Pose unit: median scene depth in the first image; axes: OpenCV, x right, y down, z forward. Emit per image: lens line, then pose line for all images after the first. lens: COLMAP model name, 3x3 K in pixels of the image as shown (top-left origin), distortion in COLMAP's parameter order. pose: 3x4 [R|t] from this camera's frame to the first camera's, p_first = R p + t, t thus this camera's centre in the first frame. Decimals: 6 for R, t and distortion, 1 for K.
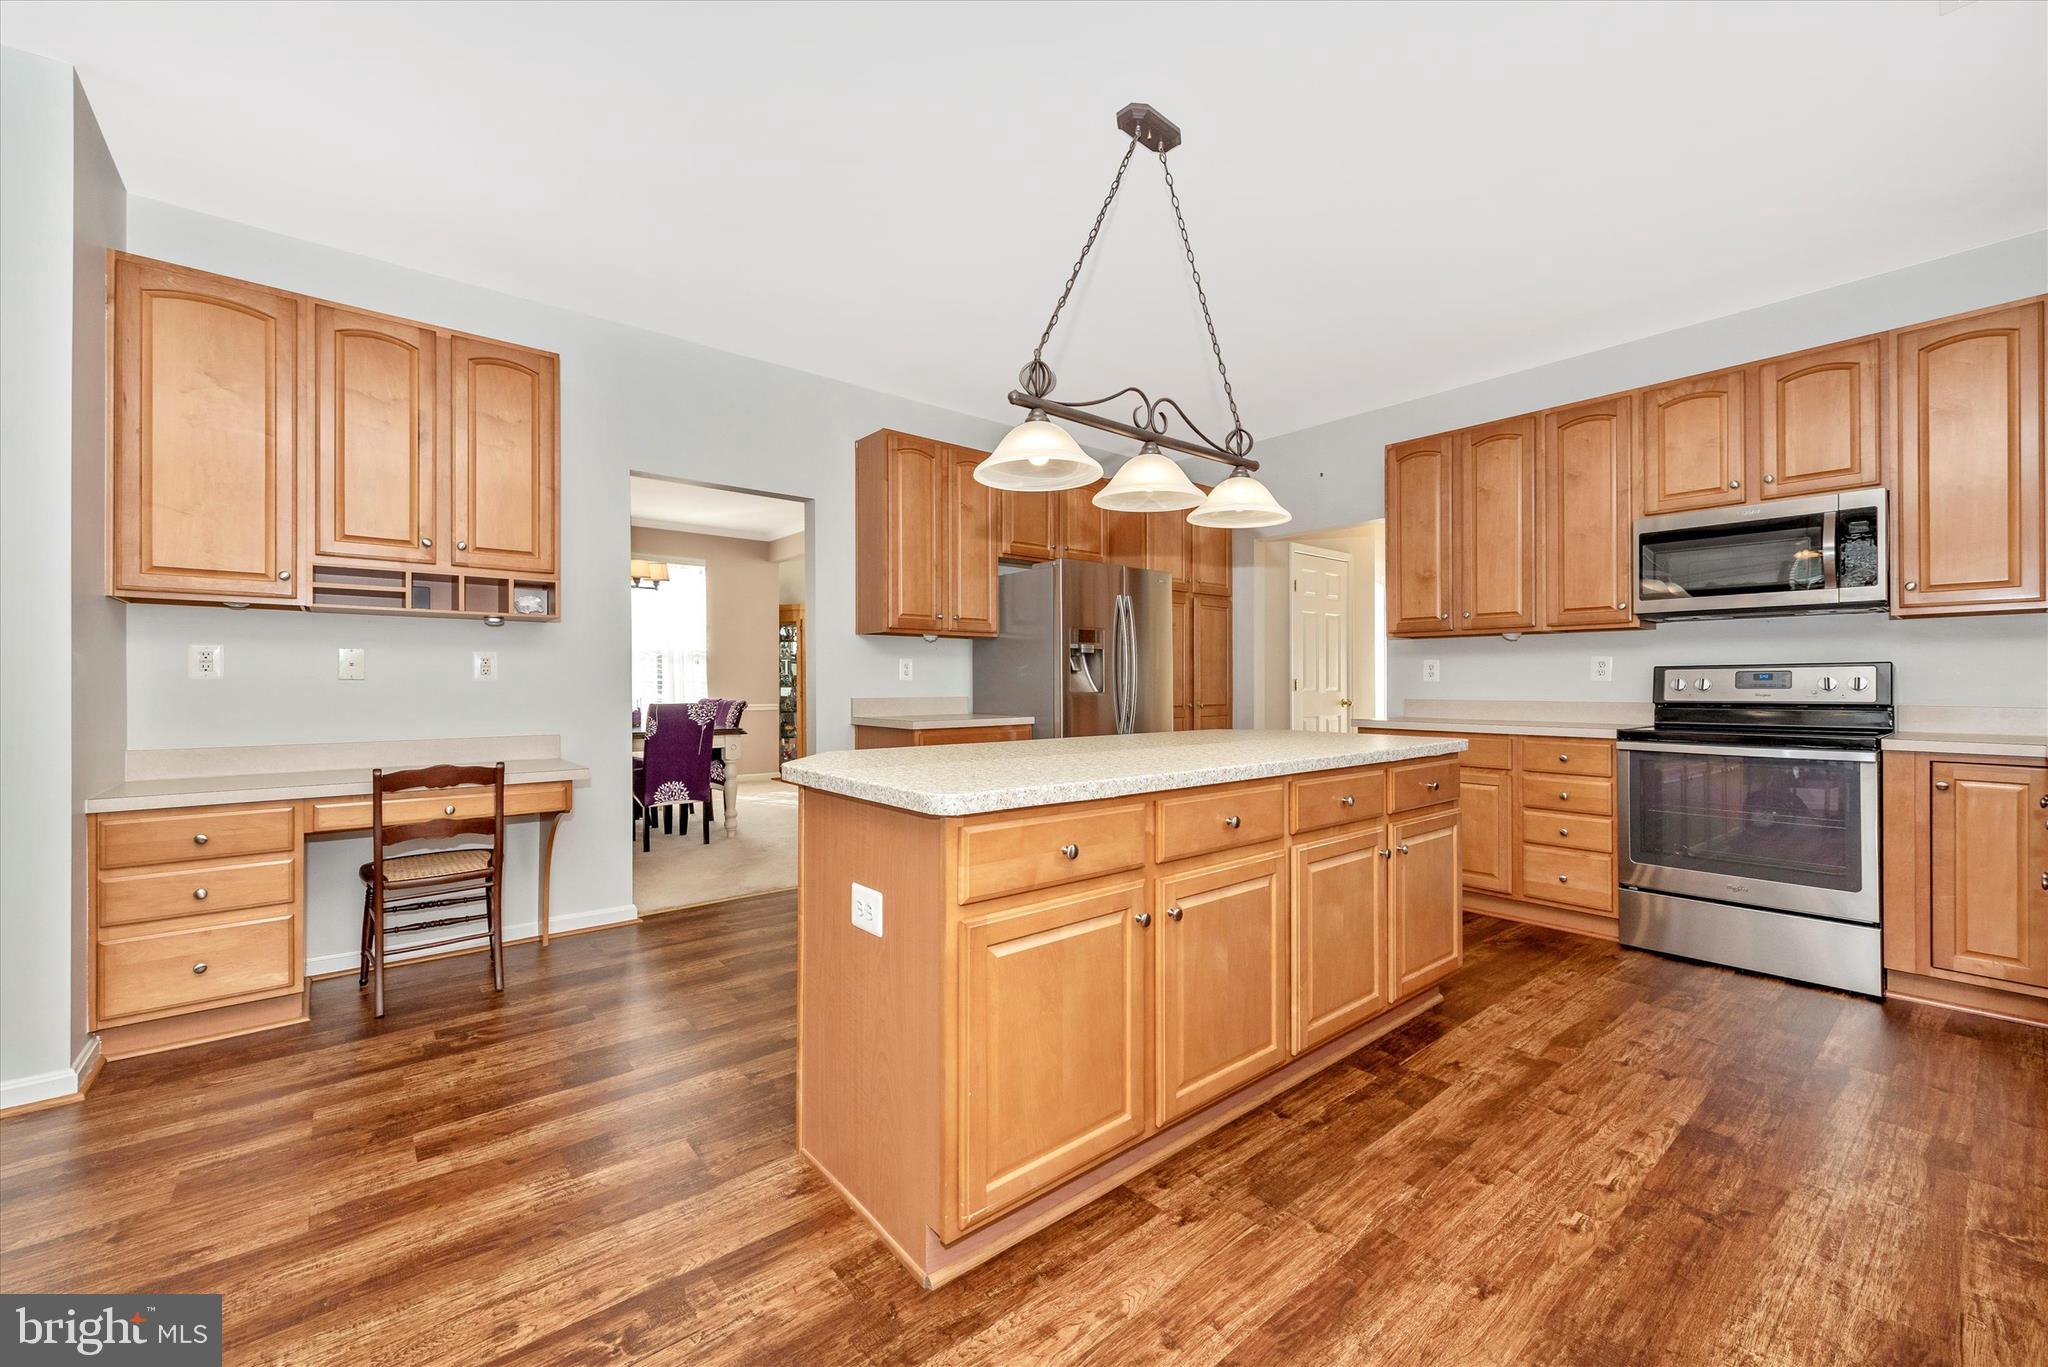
lens RADIAL K [[828.6, 0, 1030.7], [0, 828.6, 684.8], [0, 0, 1]] dist [0.009499, -0.000154]
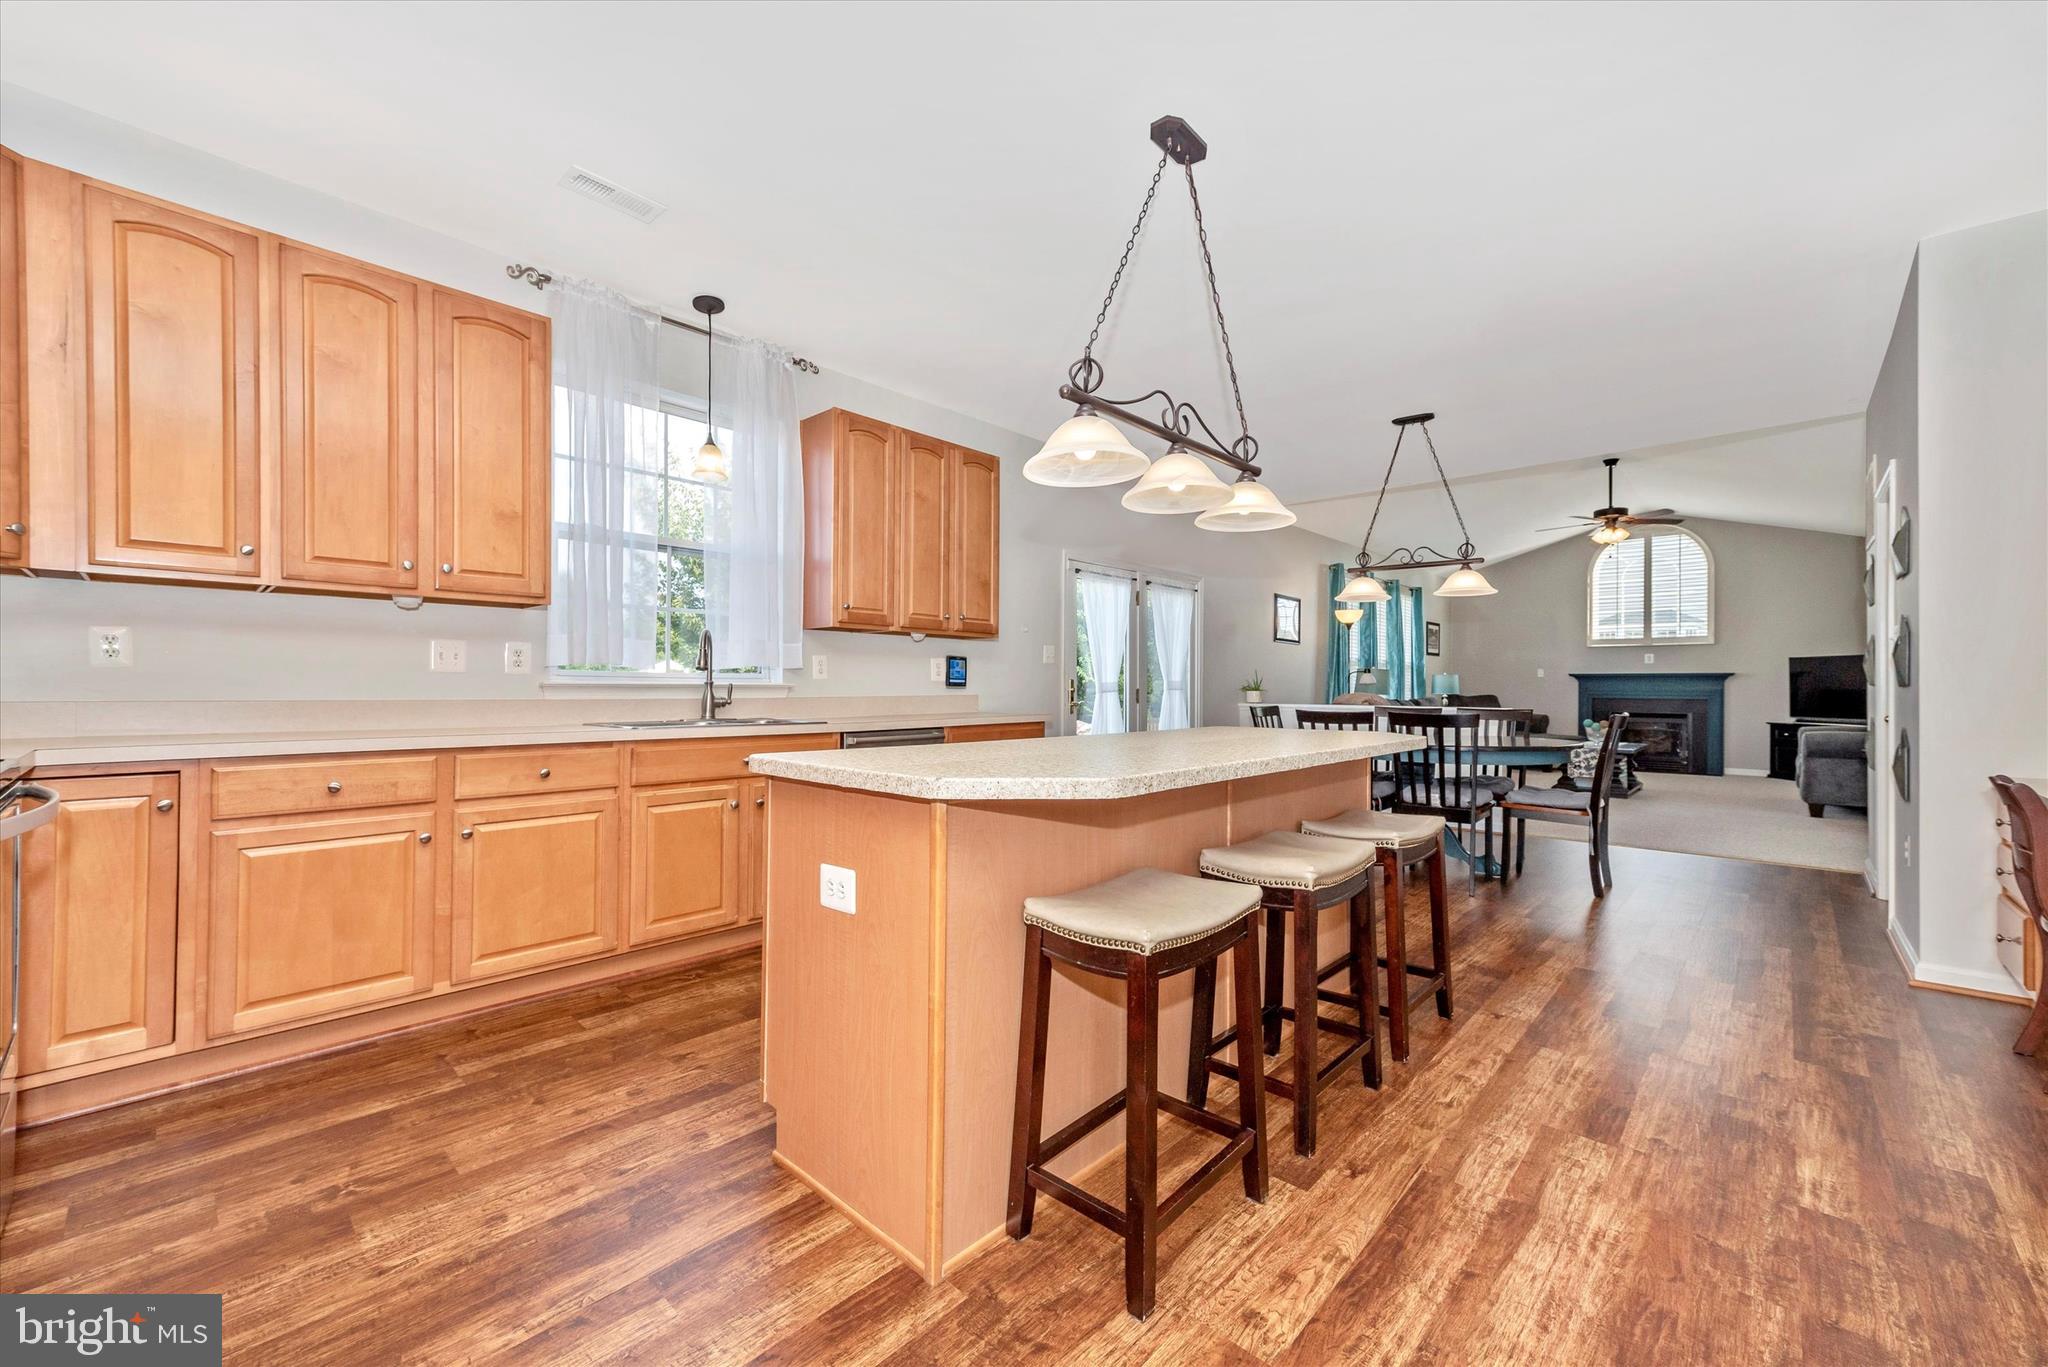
lens RADIAL K [[804.3, 0, 1007.4], [0, 804.3, 689.6], [0, 0, 1]] dist [-0.000894, -0.000167]
pose [[-0.994906, -0.007346, -0.100534, 0.331097], [-0.008317, 0.999923, 0.009244, 0.005247], [0.100459, 0.010033, -0.994891, 1.449140]]
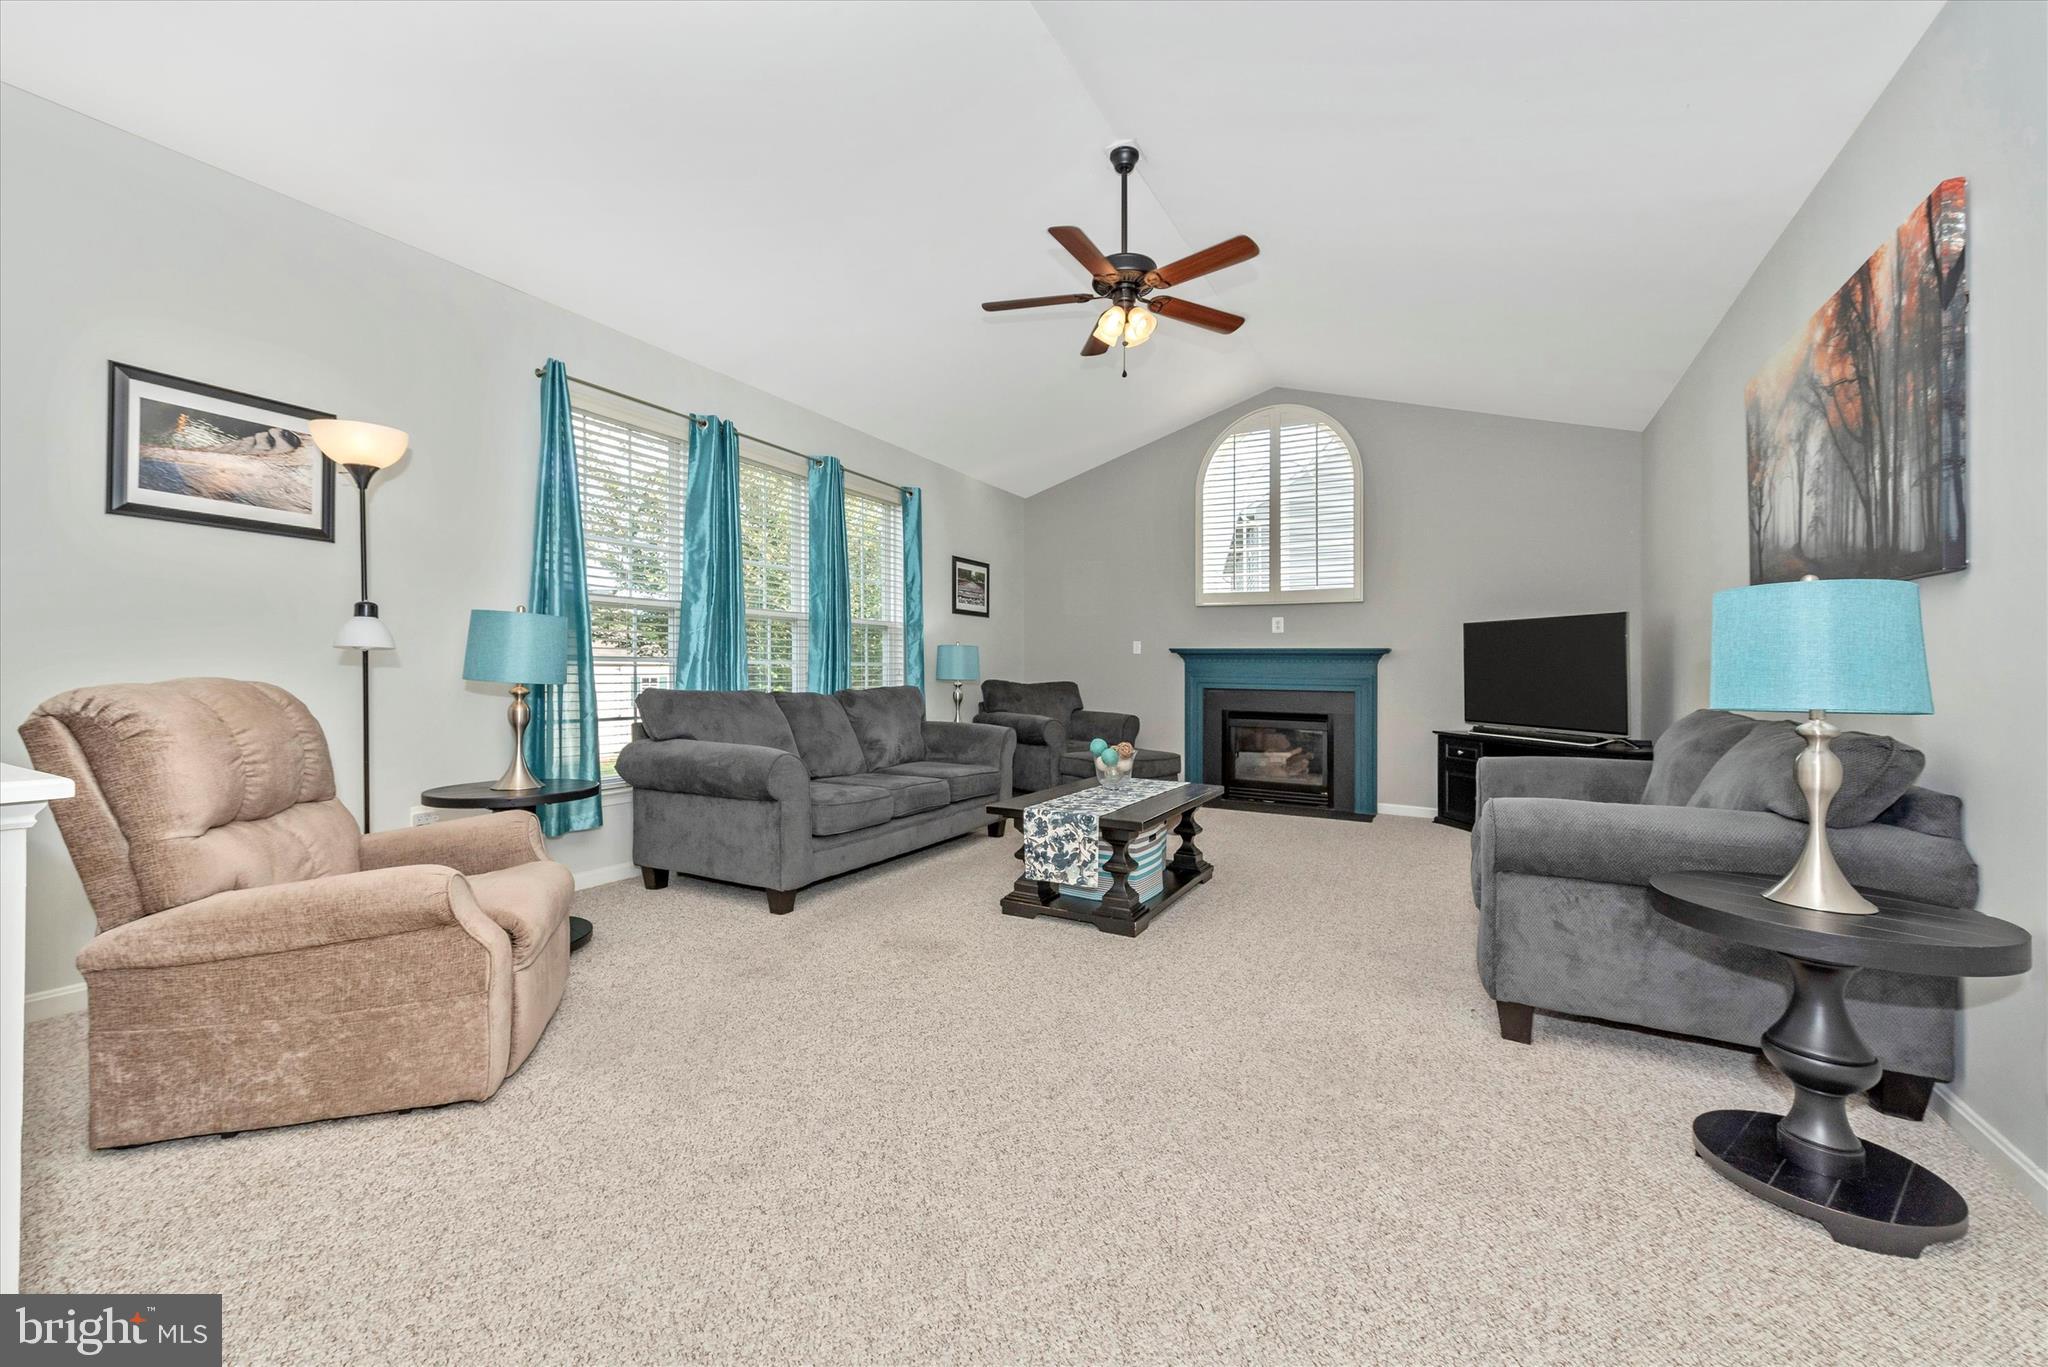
lens RADIAL K [[807.6, 0, 1019.8], [0, 807.6, 653.7], [0, 0, 1]] dist [0.013608, -0.000273]
pose [[-0.934940, -0.022683, -0.354079, -1.225344], [-0.017609, 0.999691, -0.017546, 0.007247], [0.354367, -0.010170, -0.935051, 0.165956]]
